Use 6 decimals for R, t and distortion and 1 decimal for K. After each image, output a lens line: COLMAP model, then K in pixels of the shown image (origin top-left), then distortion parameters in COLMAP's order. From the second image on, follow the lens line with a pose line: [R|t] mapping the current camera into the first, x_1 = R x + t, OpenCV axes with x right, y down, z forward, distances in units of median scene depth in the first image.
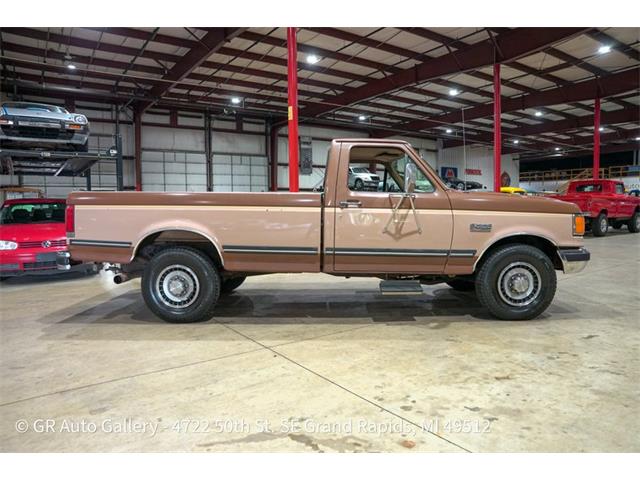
lens RADIAL K [[438.6, 0, 321.1], [0, 438.6, 238.6], [0, 0, 1]] dist [-0.140772, 0.108985]
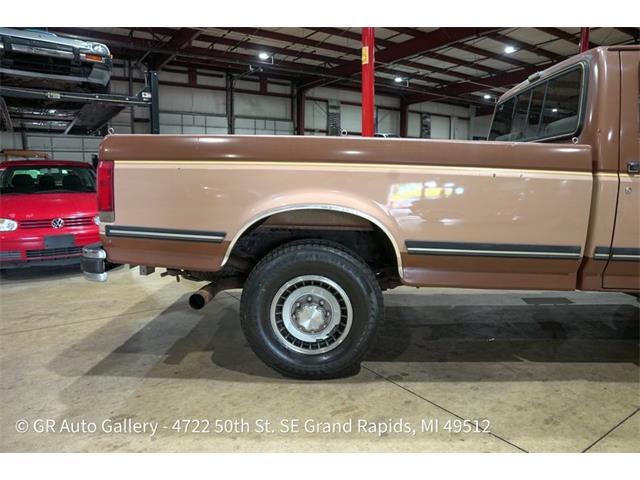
lens RADIAL K [[438.6, 0, 321.1], [0, 438.6, 238.6], [0, 0, 1]] dist [-0.140772, 0.108985]
pose [[0.999835, 0.012341, -0.013355, -0.177782], [-0.011432, 0.997743, 0.066167, -0.011237], [0.014141, -0.066003, 0.997719, 0.263500]]
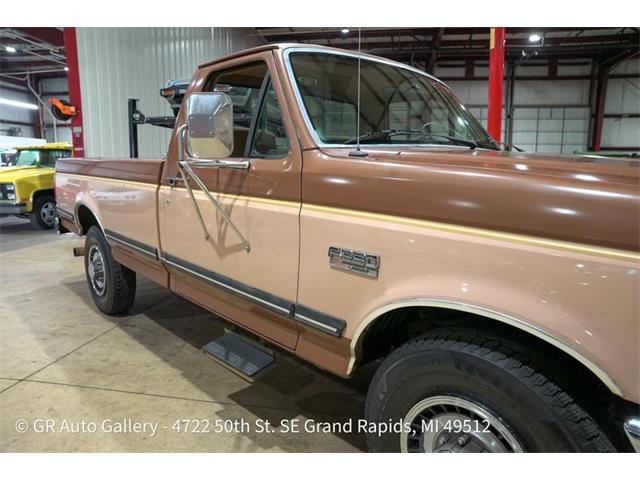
lens RADIAL K [[438.6, 0, 321.1], [0, 438.6, 238.6], [0, 0, 1]] dist [-0.140772, 0.108985]
pose [[0.707641, 0.125346, -0.695365, 0.321030], [-0.060266, 0.991260, 0.117353, -0.044517], [0.703997, -0.041137, 0.709011, 0.405160]]
